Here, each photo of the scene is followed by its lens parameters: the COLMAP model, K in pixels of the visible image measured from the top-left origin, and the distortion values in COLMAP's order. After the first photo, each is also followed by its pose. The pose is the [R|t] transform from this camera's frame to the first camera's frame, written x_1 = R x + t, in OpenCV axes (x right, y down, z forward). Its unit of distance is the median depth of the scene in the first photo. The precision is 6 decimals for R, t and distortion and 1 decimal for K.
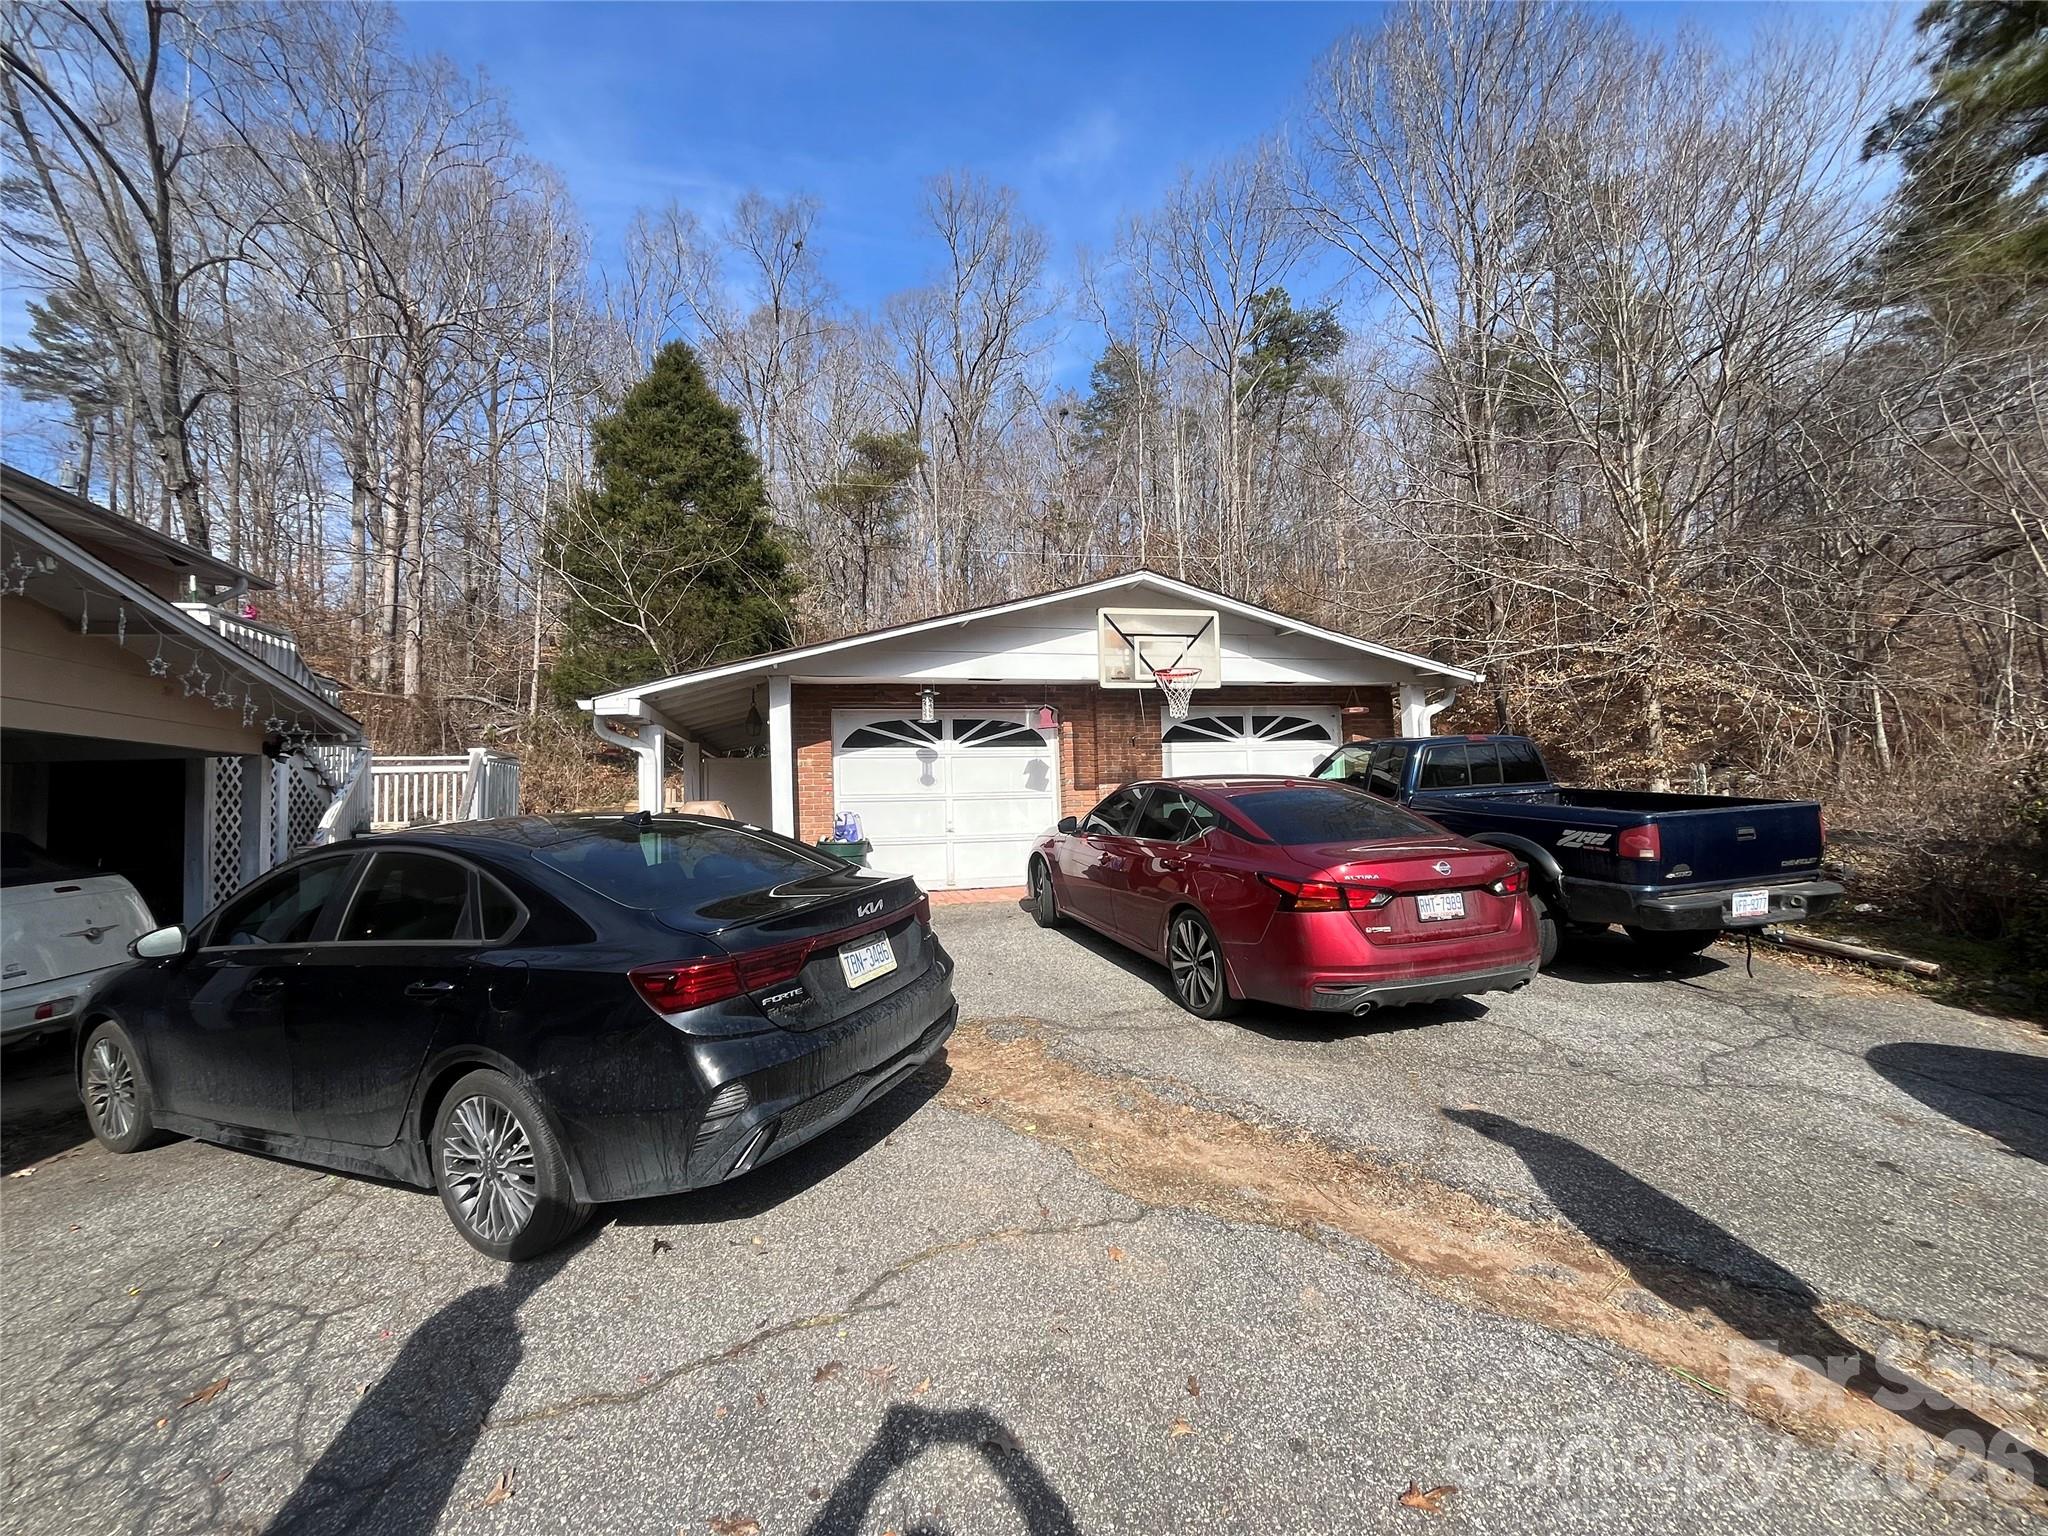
lens RADIAL K [[825.2, 0, 1018.0], [0, 825.2, 758.8], [0, 0, 1]] dist [-0.000892, -0.000385]
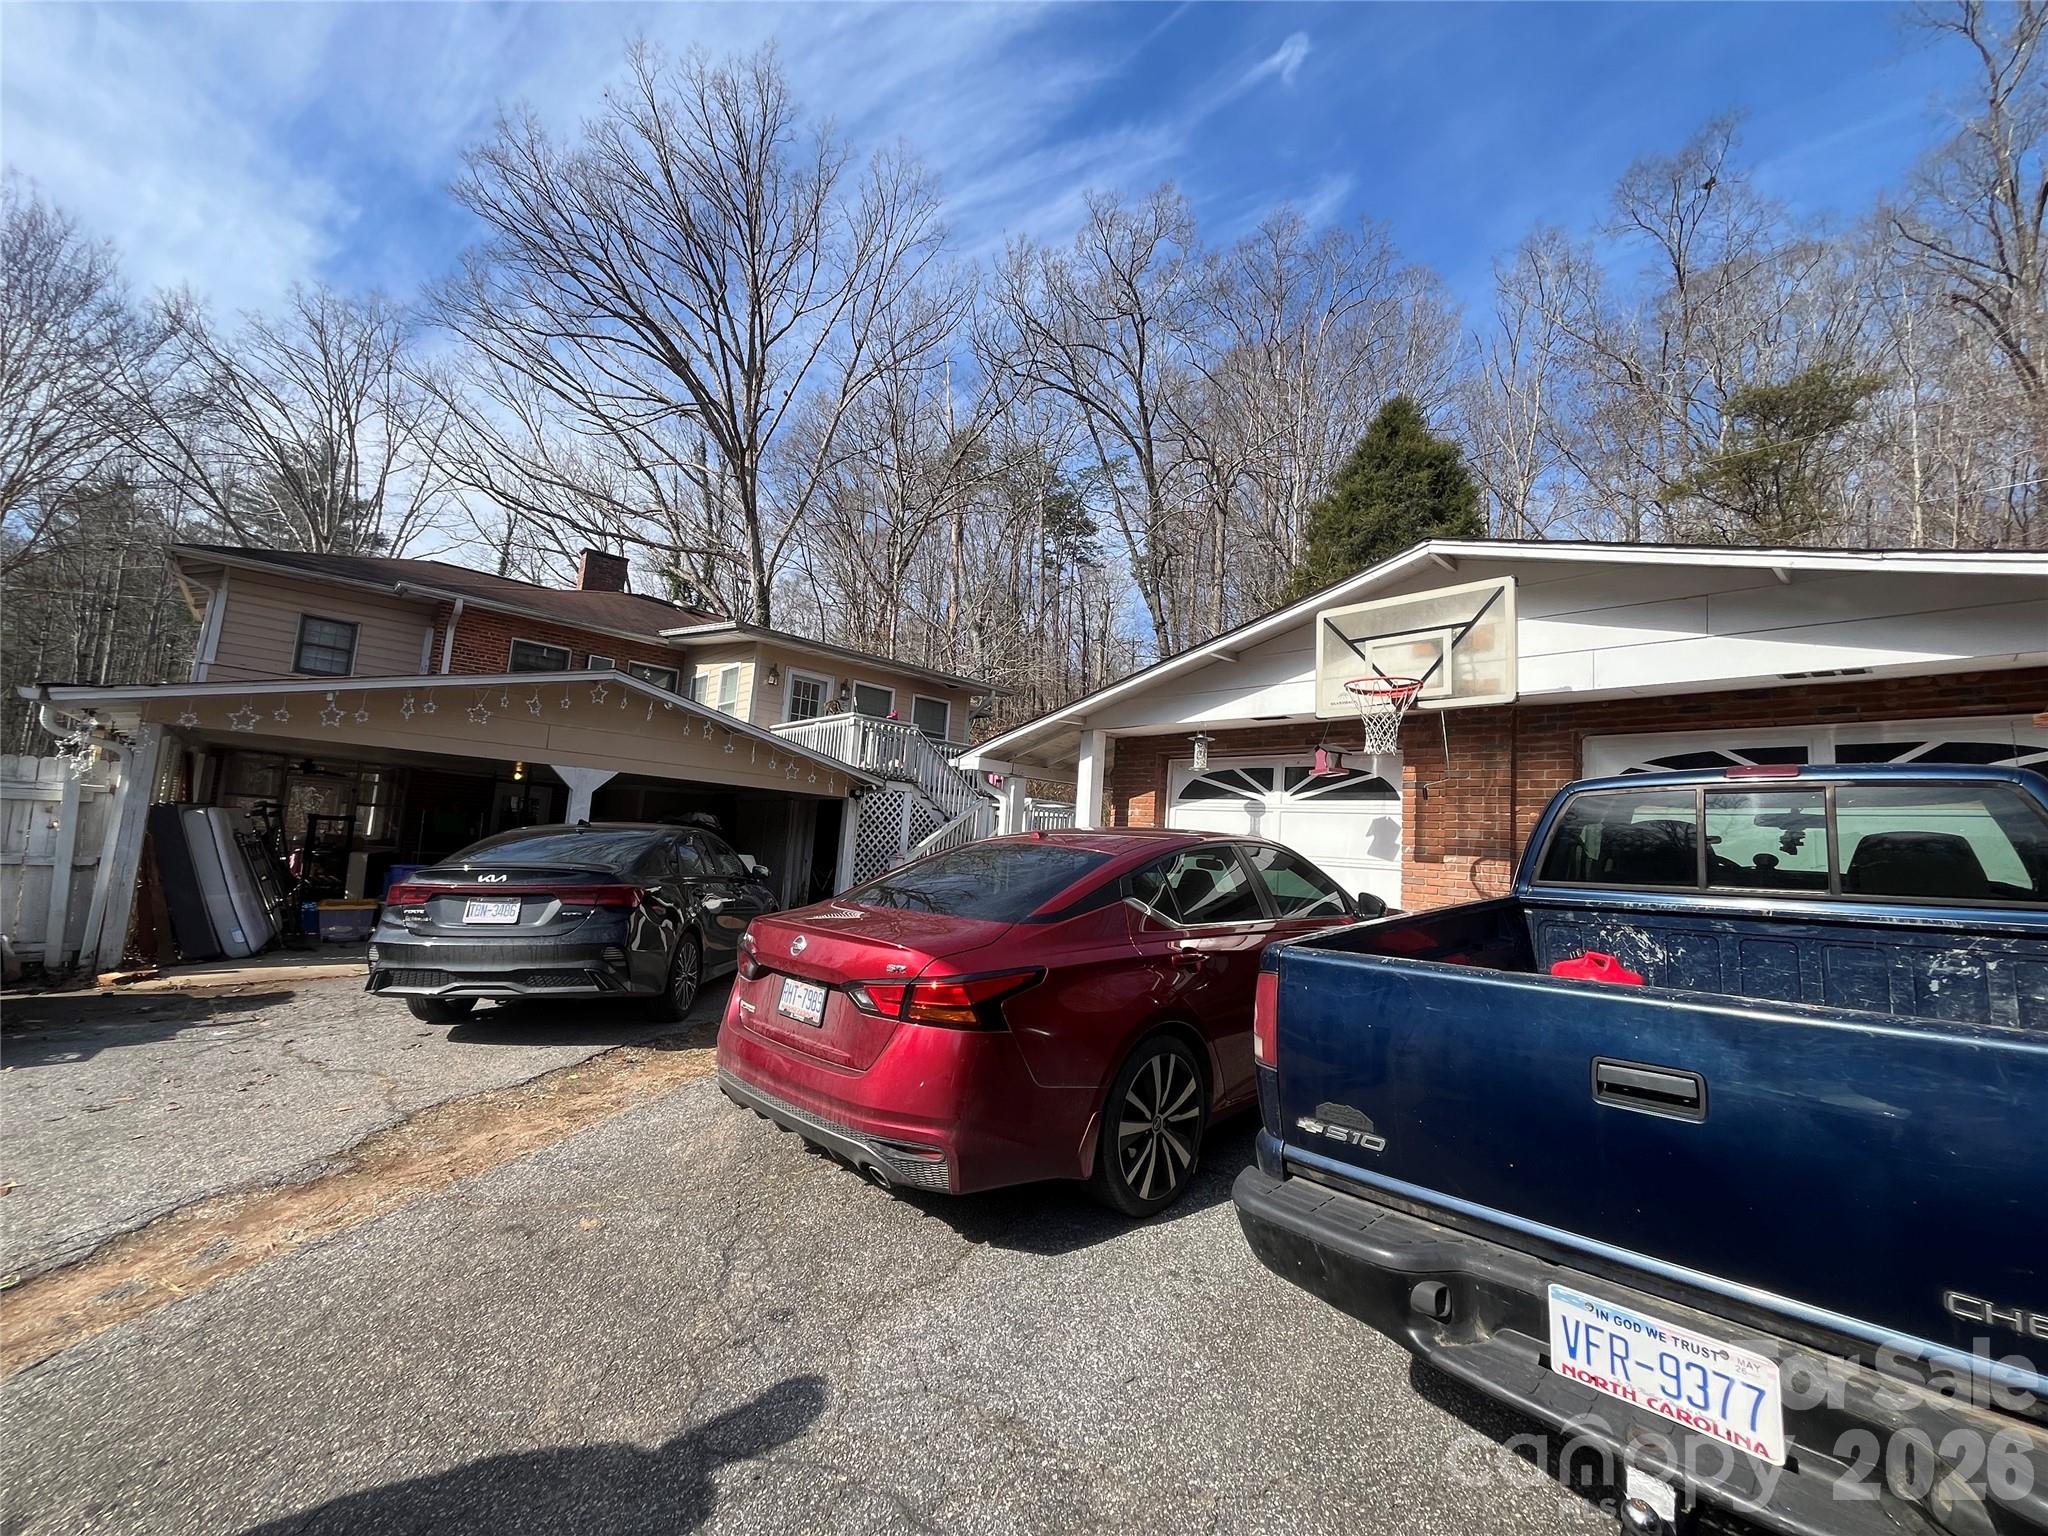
lens RADIAL K [[825.2, 0, 1018.9], [0, 825.2, 765.8], [0, 0, 1]] dist [-0.000892, -0.000385]
pose [[0.463052, -0.029372, -0.885844, 0.597587], [-0.033192, 0.998175, -0.050447, 0.003171], [0.885709, 0.052762, 0.461232, 0.399741]]
